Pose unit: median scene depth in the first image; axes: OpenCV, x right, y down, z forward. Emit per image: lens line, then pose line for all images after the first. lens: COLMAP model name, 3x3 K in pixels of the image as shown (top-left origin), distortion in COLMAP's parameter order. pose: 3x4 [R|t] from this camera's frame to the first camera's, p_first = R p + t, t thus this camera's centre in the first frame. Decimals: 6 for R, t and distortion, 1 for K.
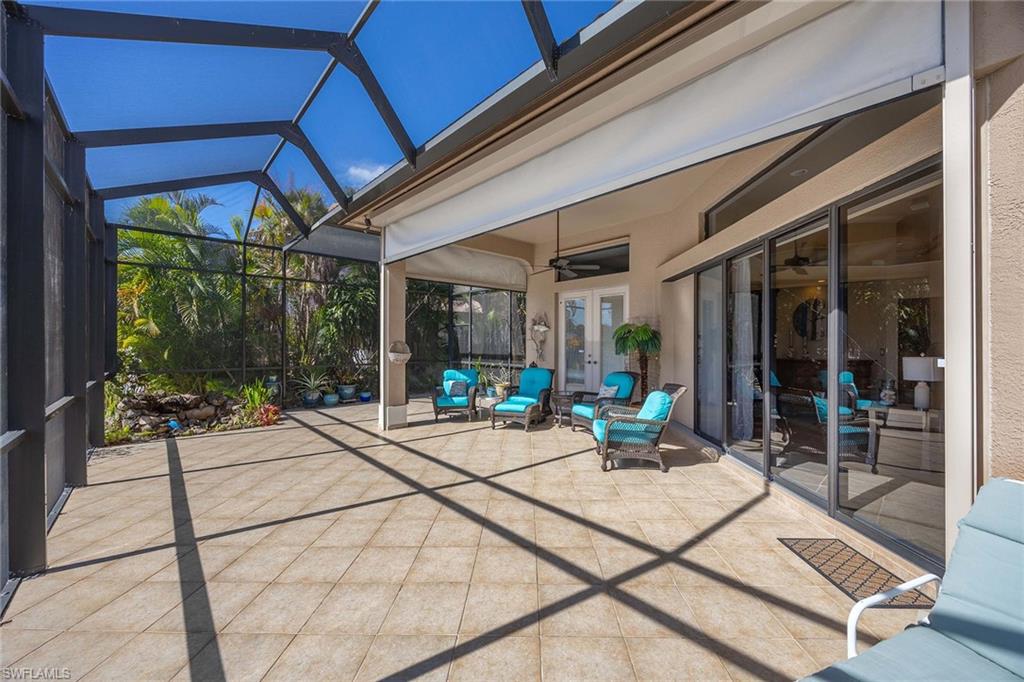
lens RADIAL K [[386.1, 0, 512.0], [0, 386.1, 341.0], [0, 0, 1]] dist [-0.010197, 0.000137]
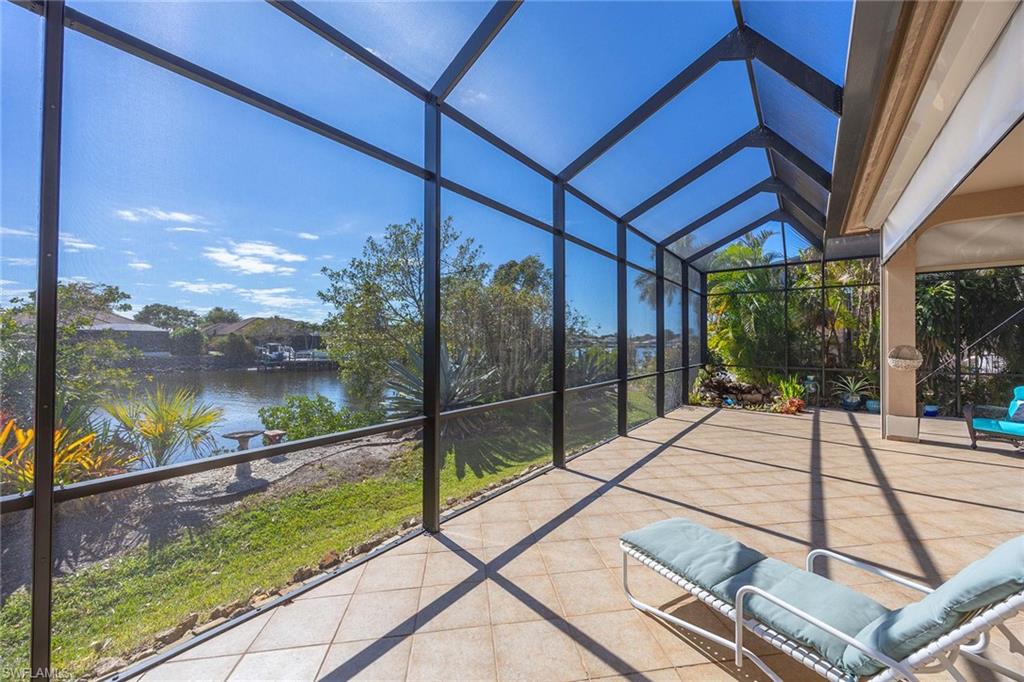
lens RADIAL K [[386.1, 0, 512.0], [0, 386.1, 341.0], [0, 0, 1]] dist [-0.010197, 0.000137]
pose [[0.158650, -0.003492, -0.987329, 0.509783], [-0.000923, 0.999993, -0.003686, -0.008192], [0.987334, 0.001496, 0.158646, -0.067632]]
